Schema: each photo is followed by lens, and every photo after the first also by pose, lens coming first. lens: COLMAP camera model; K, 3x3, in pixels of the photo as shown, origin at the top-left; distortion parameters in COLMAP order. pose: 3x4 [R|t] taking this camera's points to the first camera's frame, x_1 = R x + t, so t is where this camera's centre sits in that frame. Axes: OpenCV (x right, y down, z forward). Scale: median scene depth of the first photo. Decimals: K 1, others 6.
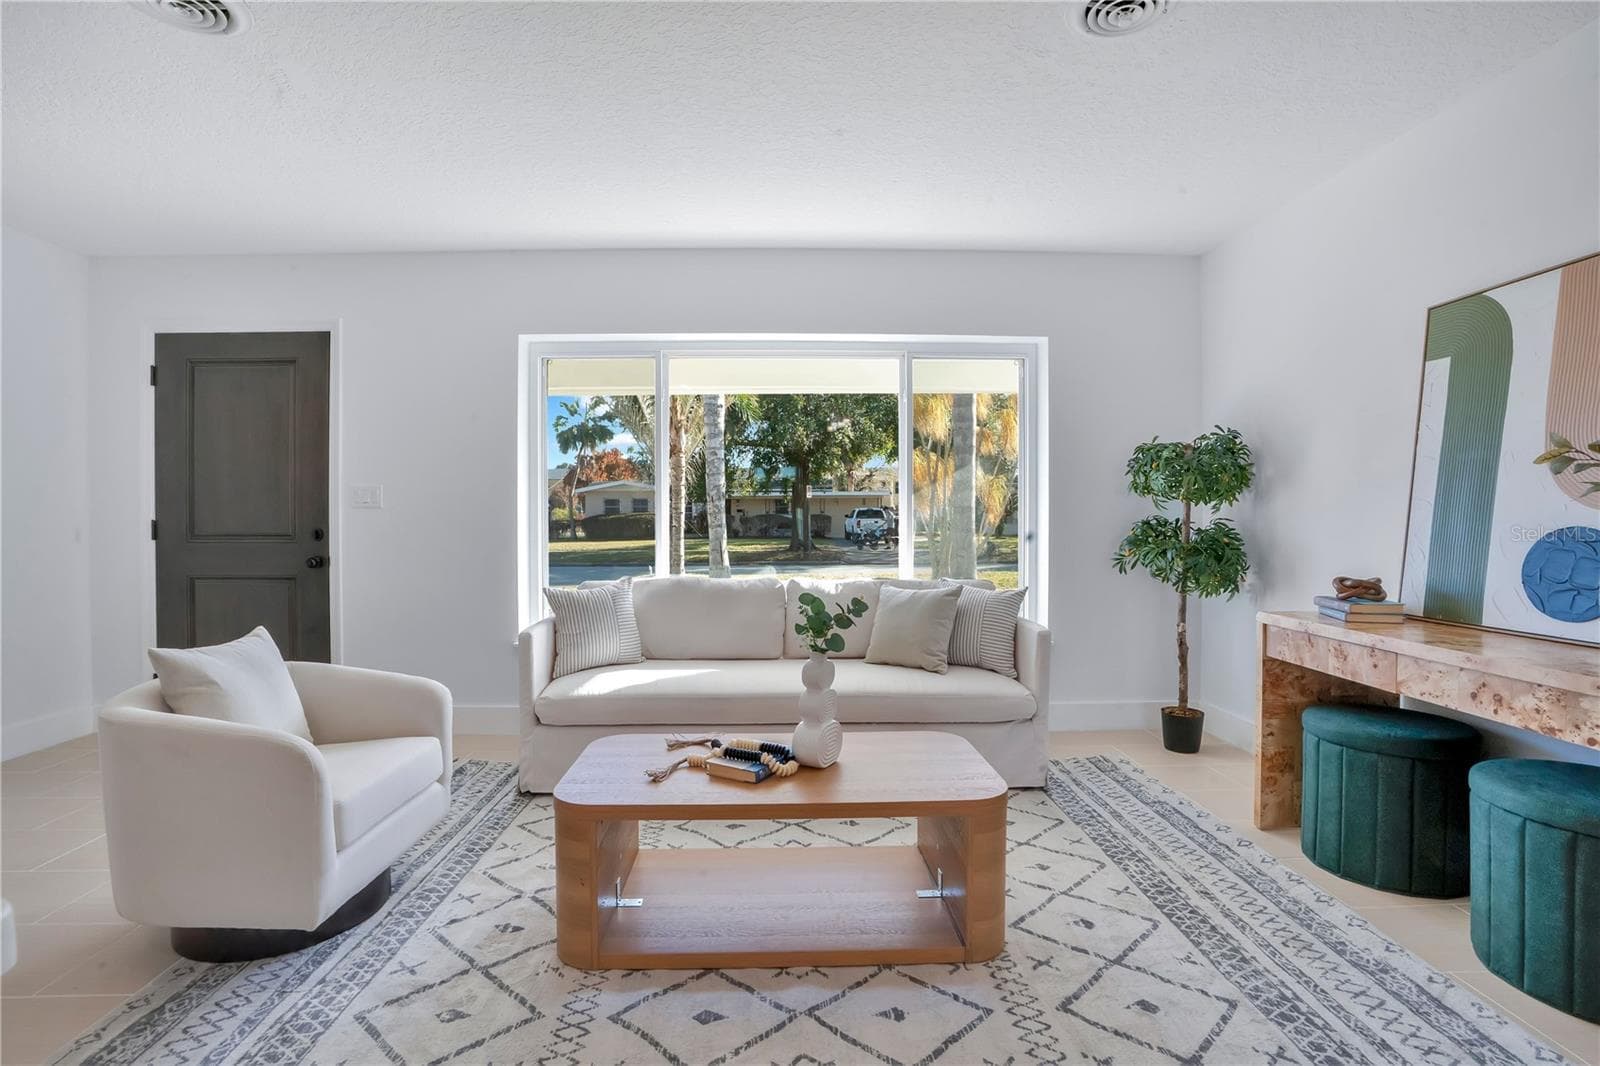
lens RADIAL K [[752.7, 0, 792.1], [0, 752.7, 516.4], [0, 0, 1]] dist [-0.071801, 0.028975]
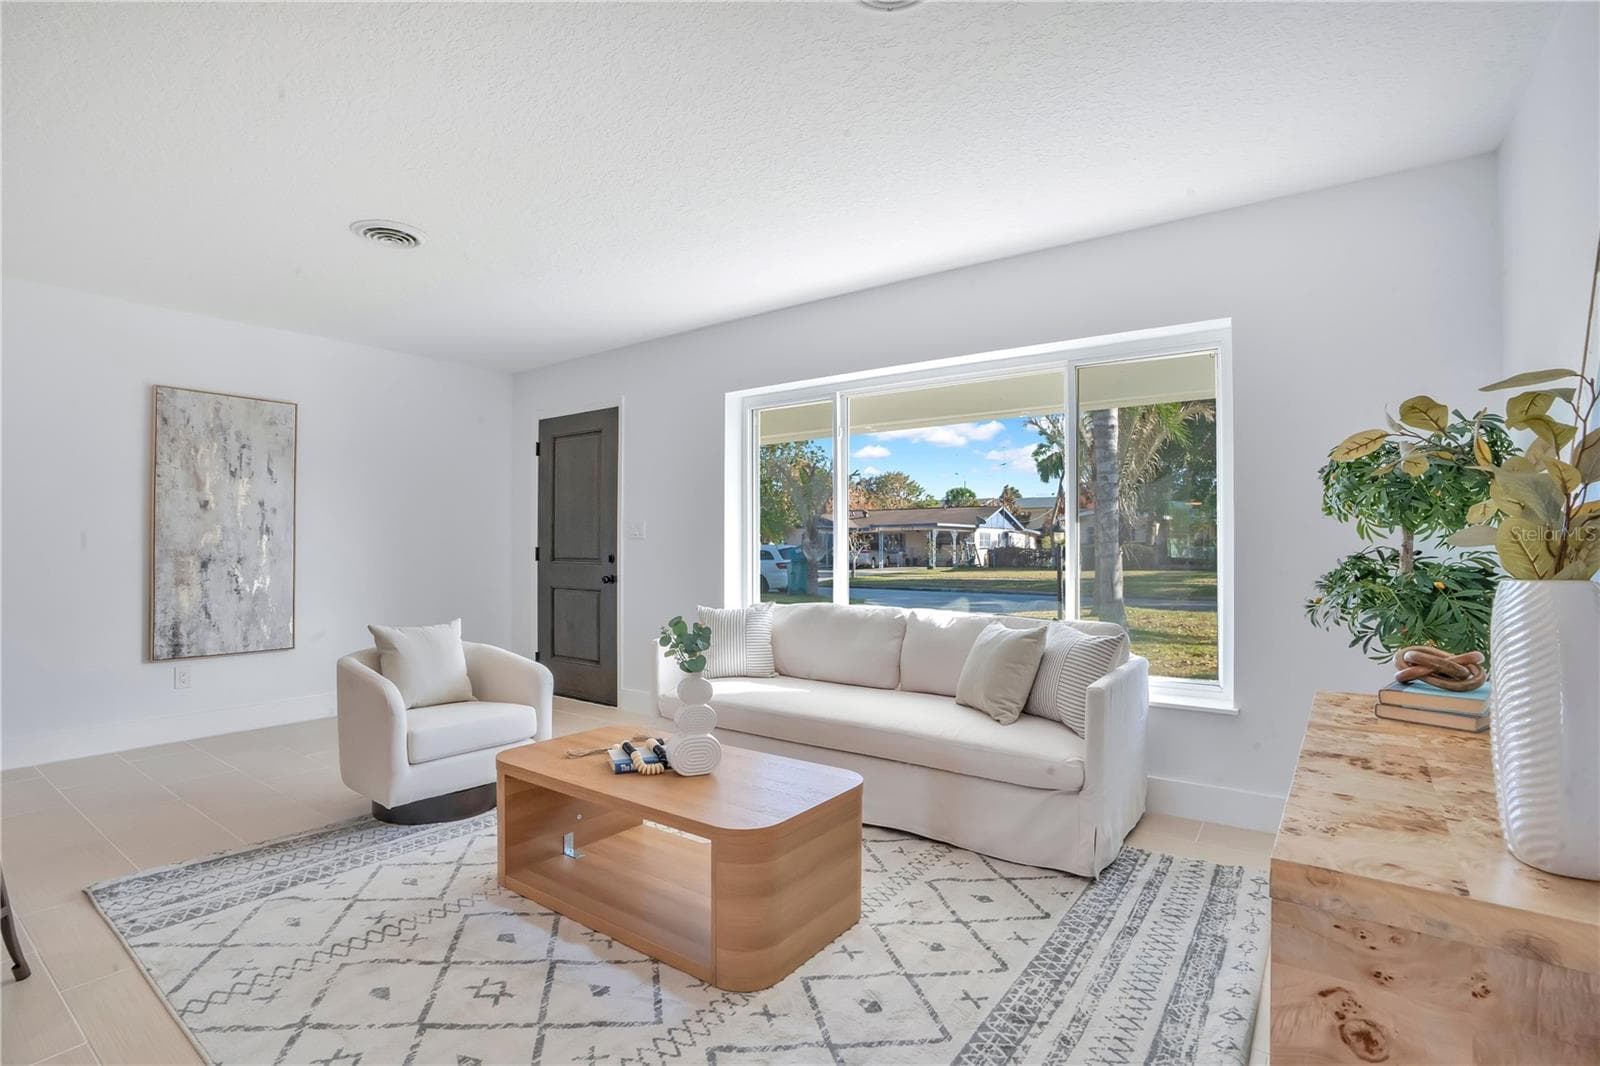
lens RADIAL K [[753.6, 0, 800.0], [0, 753.6, 533.0], [0, 0, 1]] dist [-0.072610, 0.030138]
pose [[0.794968, -0.006898, -0.606612, 0.534575], [-0.002829, 0.999882, -0.015078, -0.003073], [0.606644, 0.013703, 0.794855, 0.140267]]
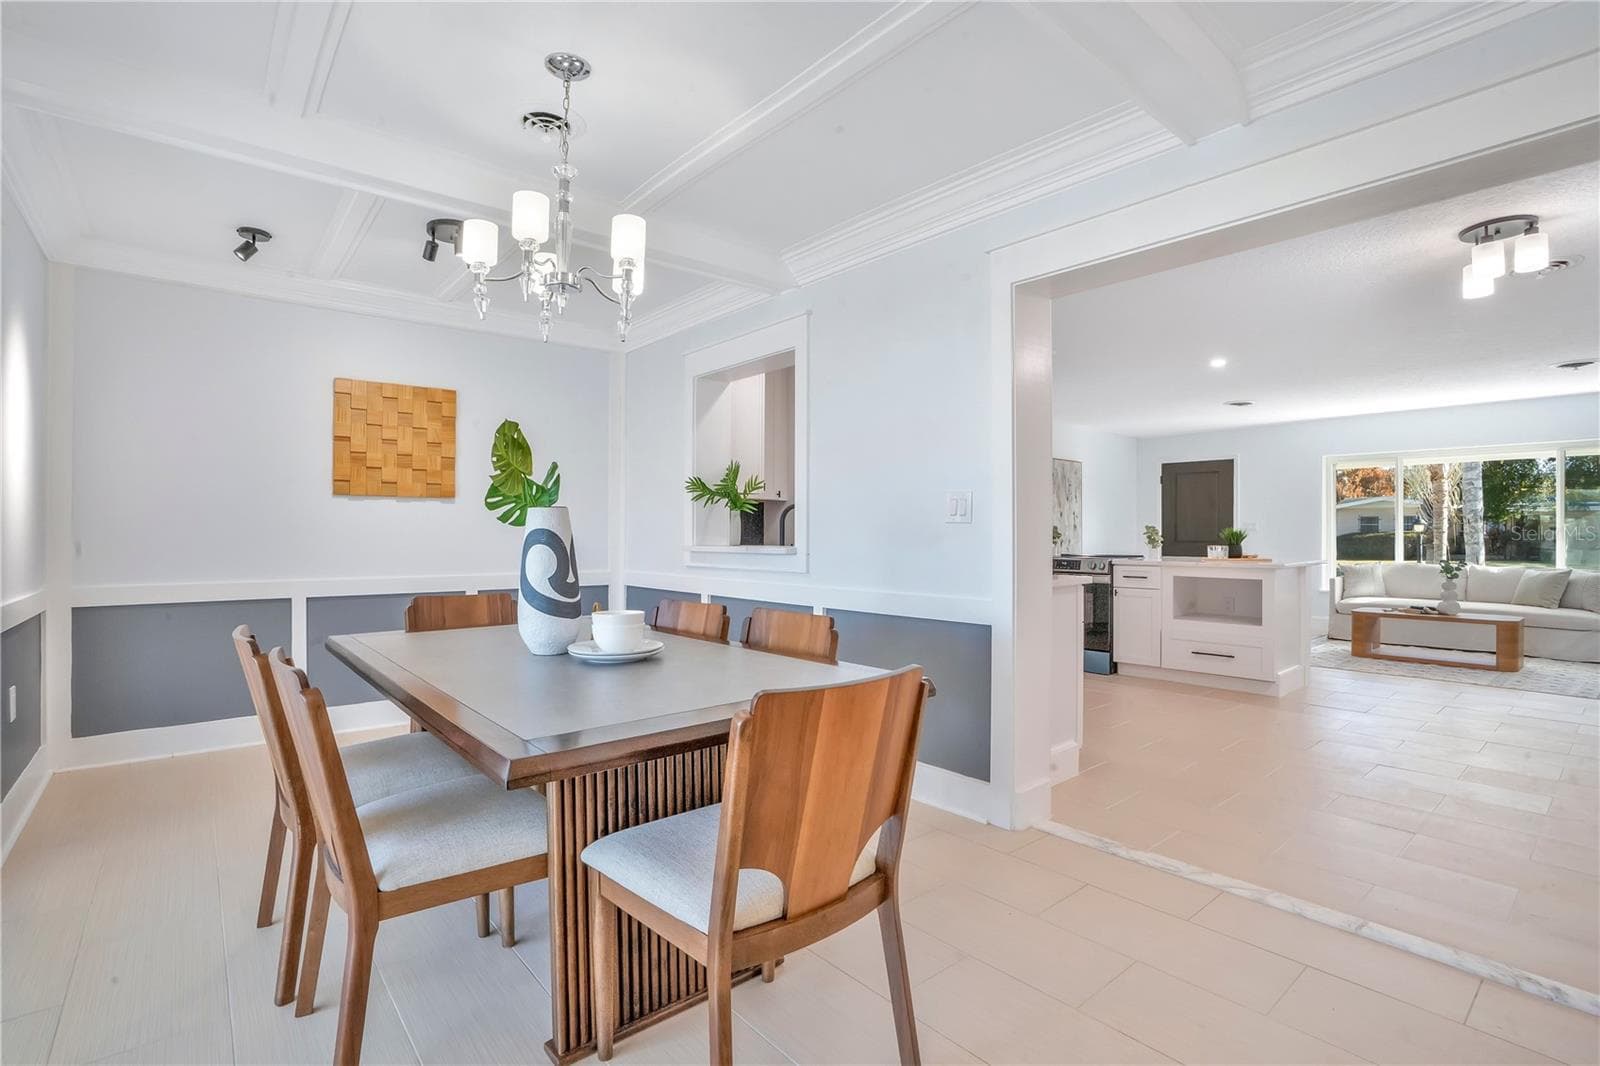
lens RADIAL K [[753.6, 0, 800.0], [0, 753.6, 533.0], [0, 0, 1]] dist [-0.072610, 0.030138]
pose [[0.622897, 0.005713, -0.782283, 0.463591], [-0.005987, 0.999979, 0.002535, -0.002169], [0.782281, 0.003105, 0.622918, -1.956118]]
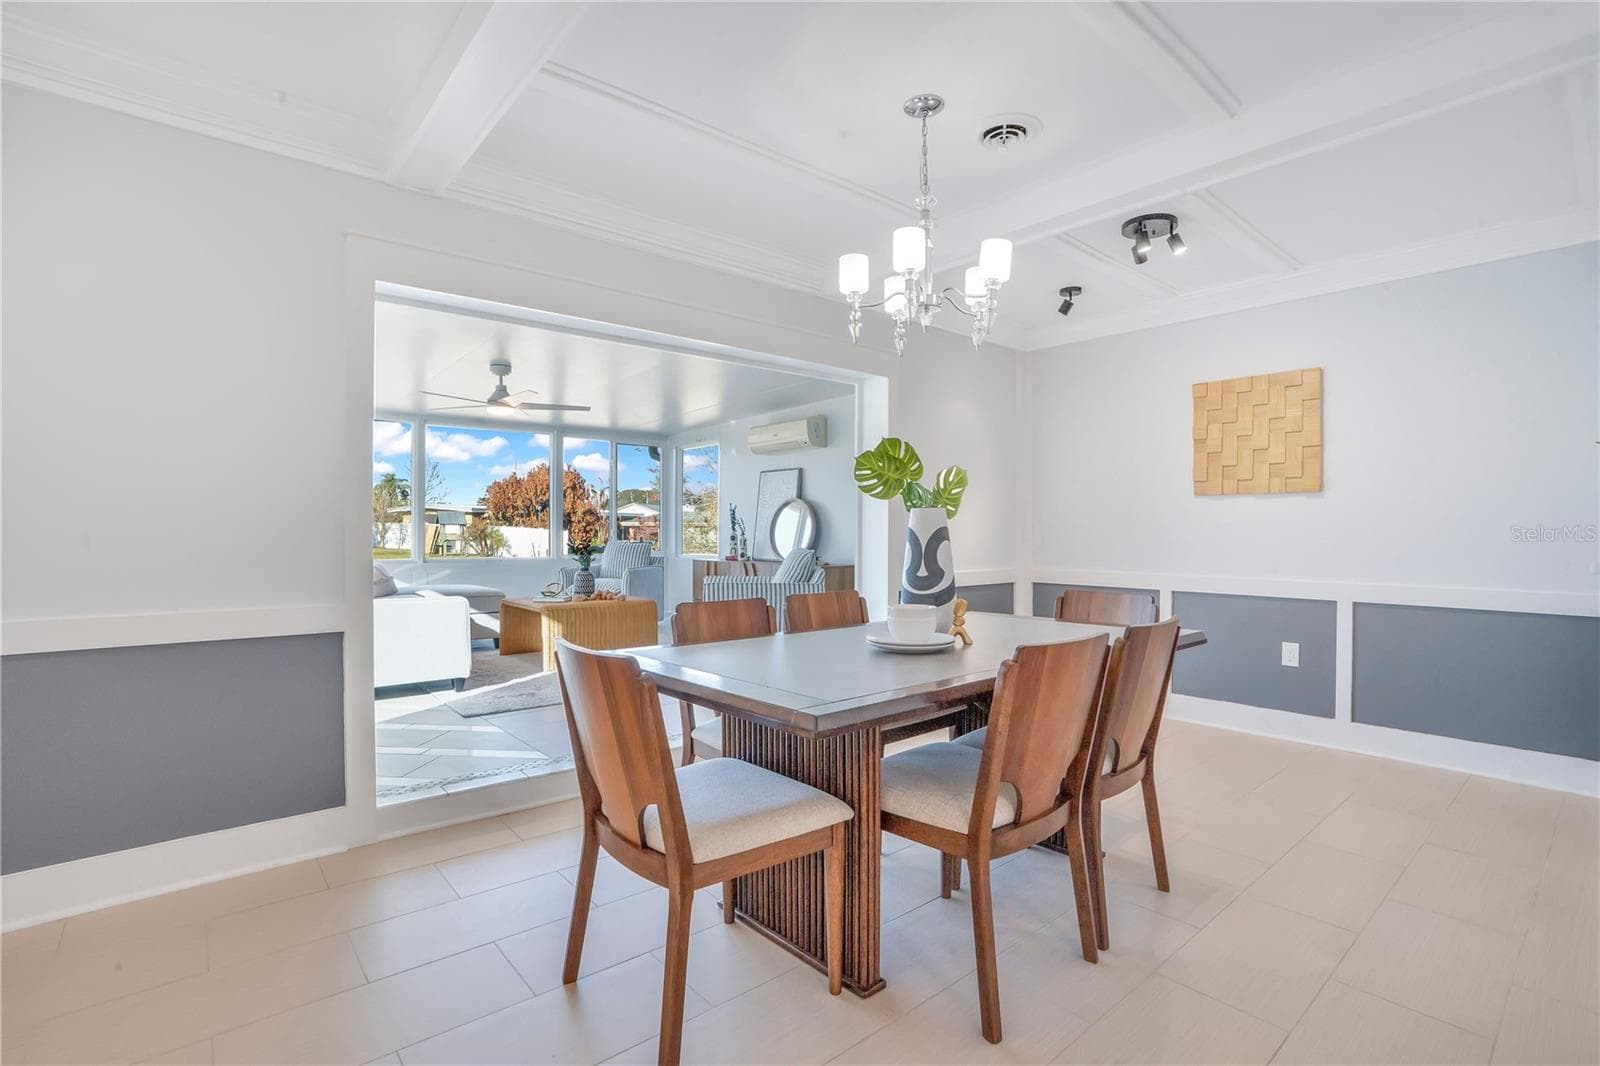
lens RADIAL K [[753.6, 0, 800.0], [0, 753.6, 533.0], [0, 0, 1]] dist [-0.072610, 0.030138]
pose [[-0.778792, 0.005697, -0.627256, 0.366898], [-0.000186, 0.999957, 0.009313, -0.004875], [0.627282, 0.007369, -0.778757, -1.198030]]
